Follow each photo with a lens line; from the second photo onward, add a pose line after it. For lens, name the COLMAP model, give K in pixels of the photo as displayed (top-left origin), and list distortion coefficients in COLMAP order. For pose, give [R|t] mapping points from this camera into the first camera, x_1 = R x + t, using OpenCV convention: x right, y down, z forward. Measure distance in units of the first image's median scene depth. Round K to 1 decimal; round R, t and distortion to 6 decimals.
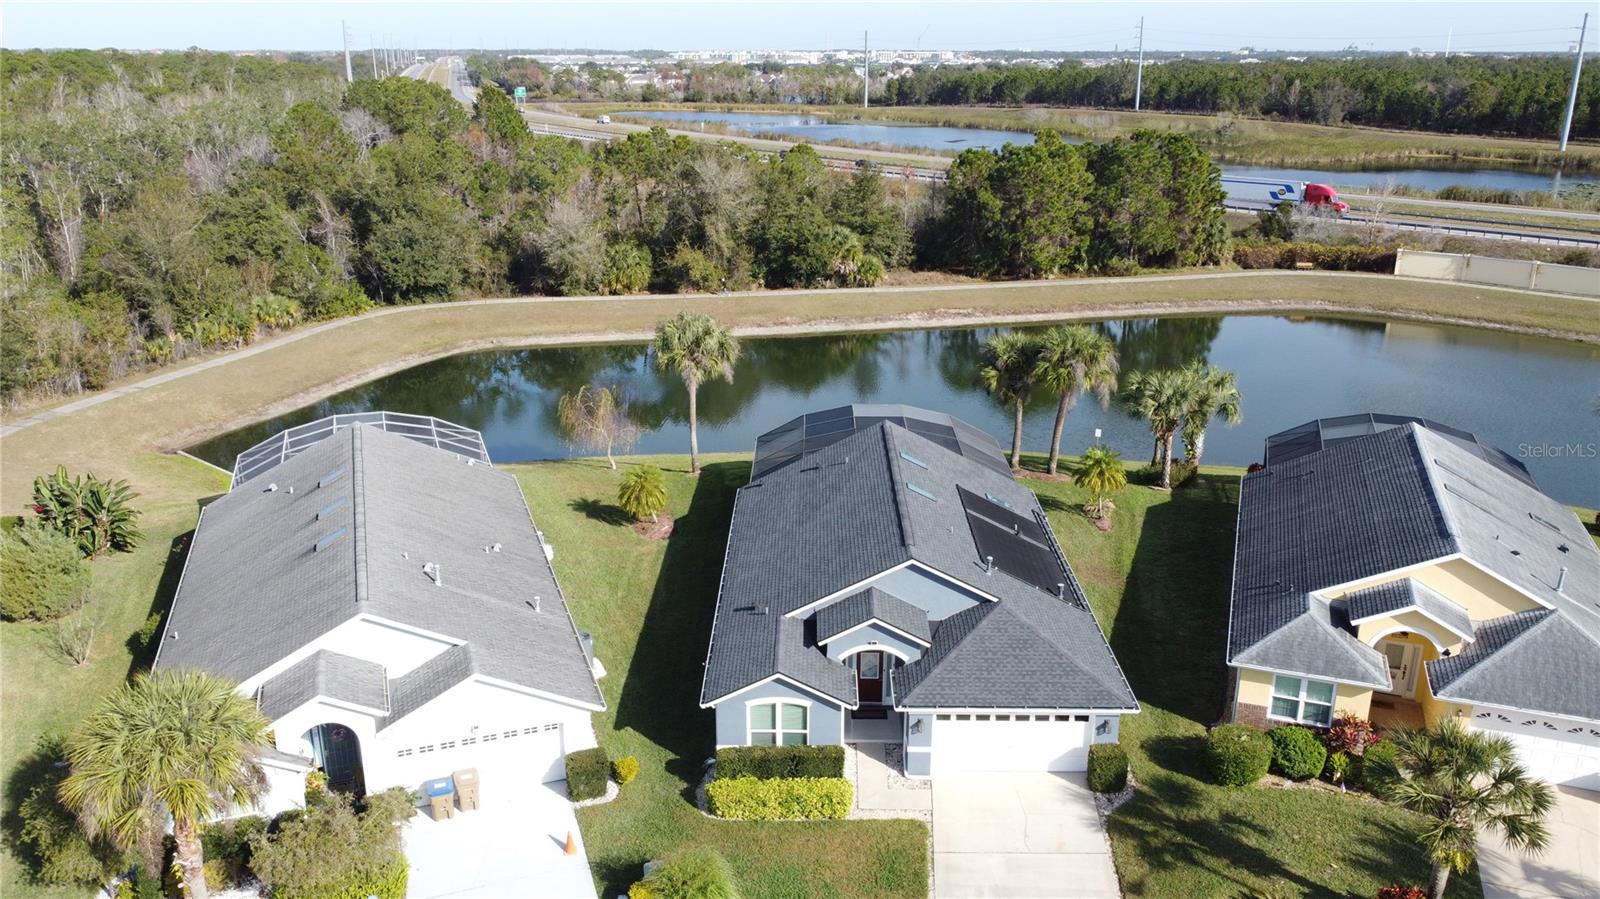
lens RADIAL K [[1207.5, 0, 800.0], [0, 1207.5, 449.5], [0, 0, 1]] dist [0.008100, -0.019145]
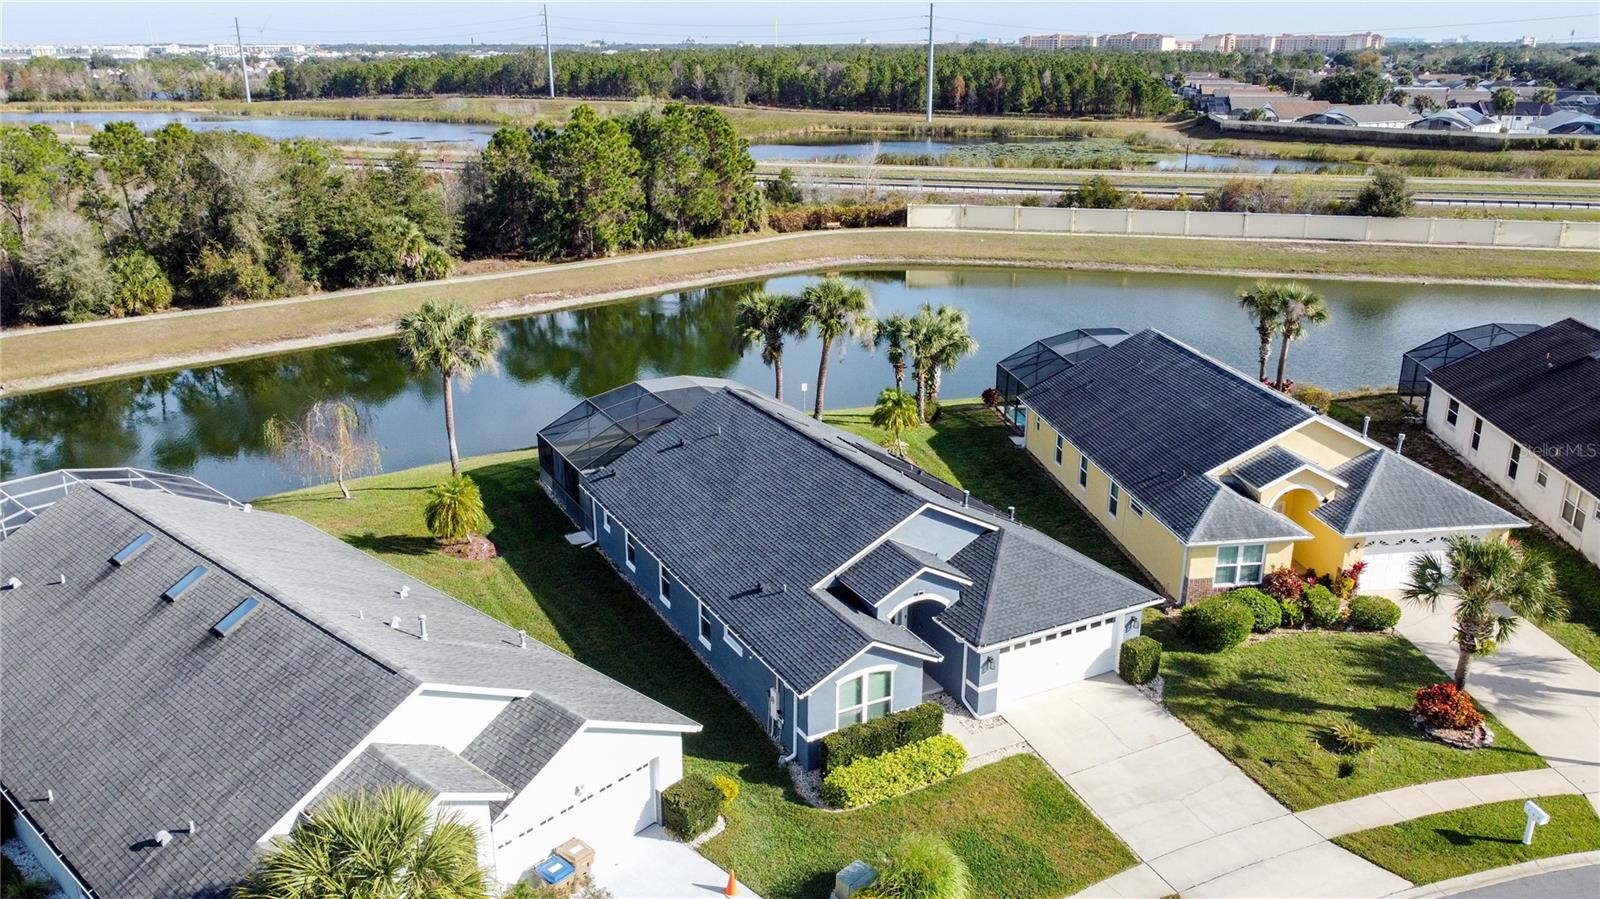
lens RADIAL K [[1207.5, 0, 800.0], [0, 1207.5, 449.5], [0, 0, 1]] dist [0.008100, -0.019145]
pose [[0.878223, -0.153550, 0.452931, -0.142472], [0.151503, 0.987604, 0.041051, -0.002336], [-0.453620, 0.032568, 0.890600, 0.057931]]
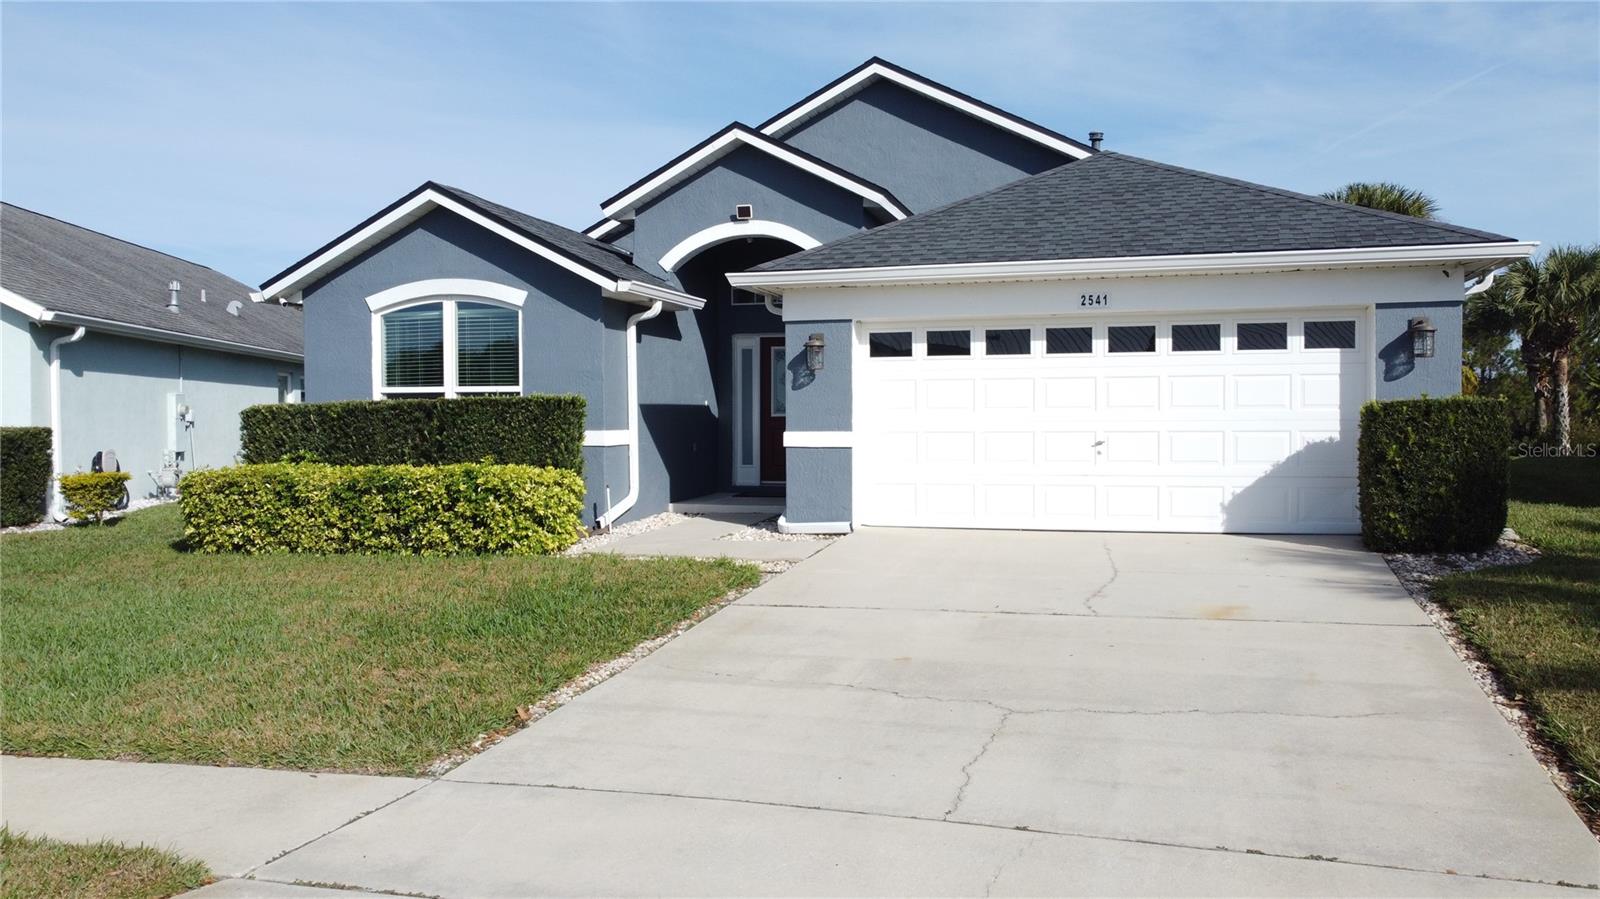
lens RADIAL K [[1207.5, 0, 800.0], [0, 1207.5, 449.5], [0, 0, 1]] dist [0.008100, -0.019145]
pose [[0.967471, 0.000282, -0.252981, 0.056471], [-0.074378, 0.956120, -0.283378, 0.109123], [0.241800, 0.292976, 0.925039, 0.216054]]
